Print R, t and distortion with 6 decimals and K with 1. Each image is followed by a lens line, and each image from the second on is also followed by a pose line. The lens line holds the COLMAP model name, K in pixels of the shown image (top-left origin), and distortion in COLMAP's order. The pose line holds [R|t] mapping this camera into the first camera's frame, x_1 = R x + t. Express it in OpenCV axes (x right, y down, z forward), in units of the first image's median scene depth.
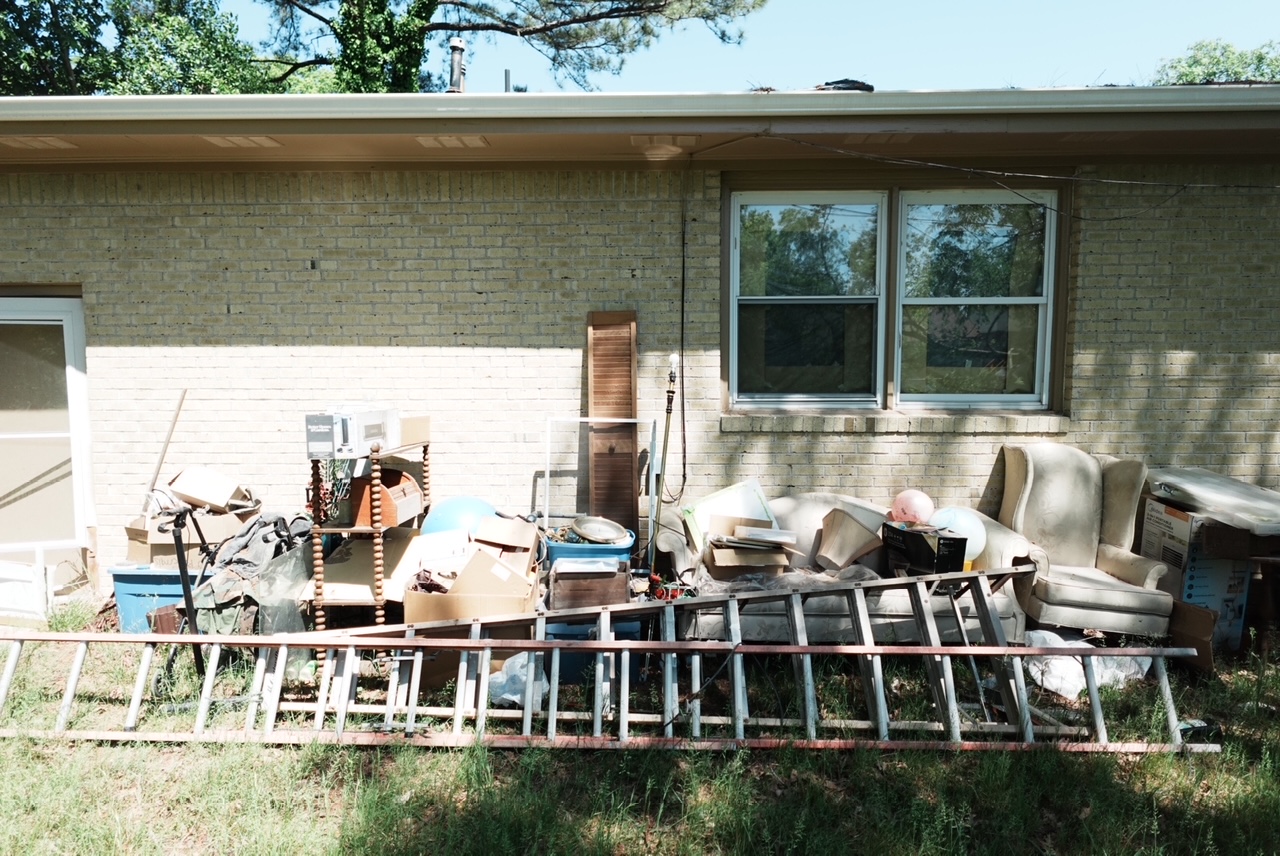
lens RADIAL K [[753.9, 0, 640.0], [0, 753.9, 428.0], [0, 0, 1]] dist [0.001818, 0.002502]
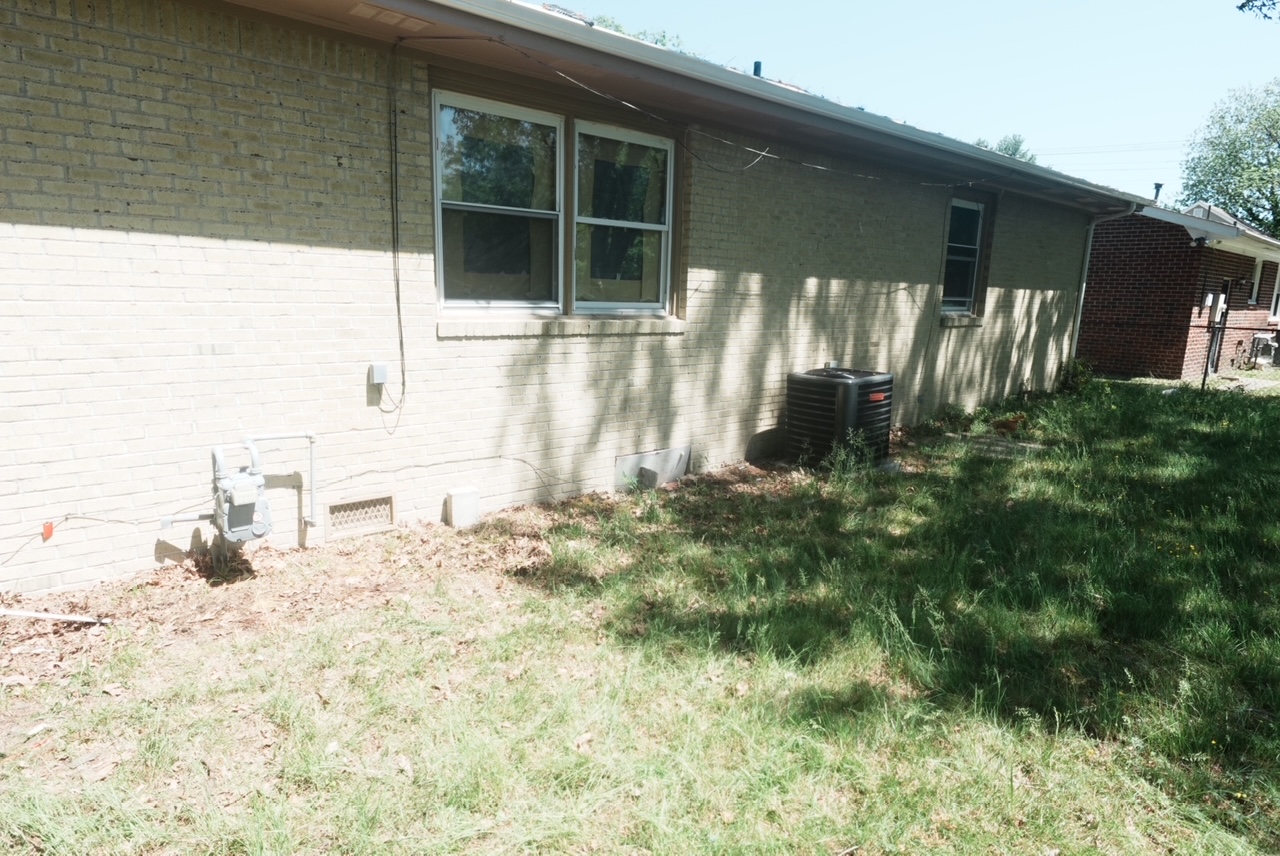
lens RADIAL K [[753.9, 0, 640.0], [0, 753.9, 428.0], [0, 0, 1]] dist [0.001818, 0.002502]
pose [[0.730393, -0.100869, 0.675538, -0.383532], [0.018227, 0.991561, 0.128350, 0.001098], [-0.682784, -0.081433, 0.726068, 0.076448]]
